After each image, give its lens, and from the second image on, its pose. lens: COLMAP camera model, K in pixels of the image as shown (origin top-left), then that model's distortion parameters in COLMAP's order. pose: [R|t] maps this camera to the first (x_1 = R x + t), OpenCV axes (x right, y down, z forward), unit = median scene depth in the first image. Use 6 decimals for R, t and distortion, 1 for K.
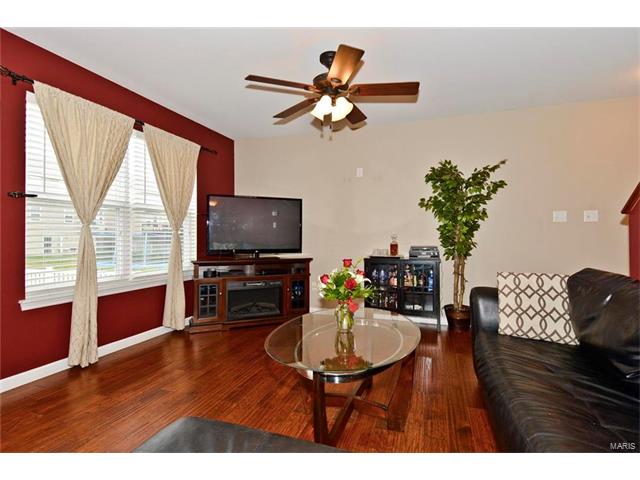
lens RADIAL K [[335.6, 0, 318.7], [0, 335.6, 237.3], [0, 0, 1]] dist [0.016073, -0.010566]
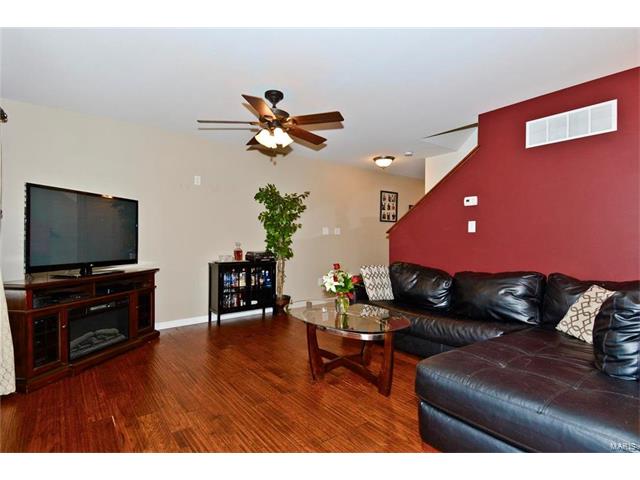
lens RADIAL K [[335.6, 0, 319.5], [0, 335.6, 239.8], [0, 0, 1]] dist [0.016073, -0.010566]
pose [[0.514252, 0.000077, 0.857639, -0.618044], [-0.004490, 0.999987, 0.002603, -0.020574], [-0.857627, -0.005189, 0.514245, 0.177409]]
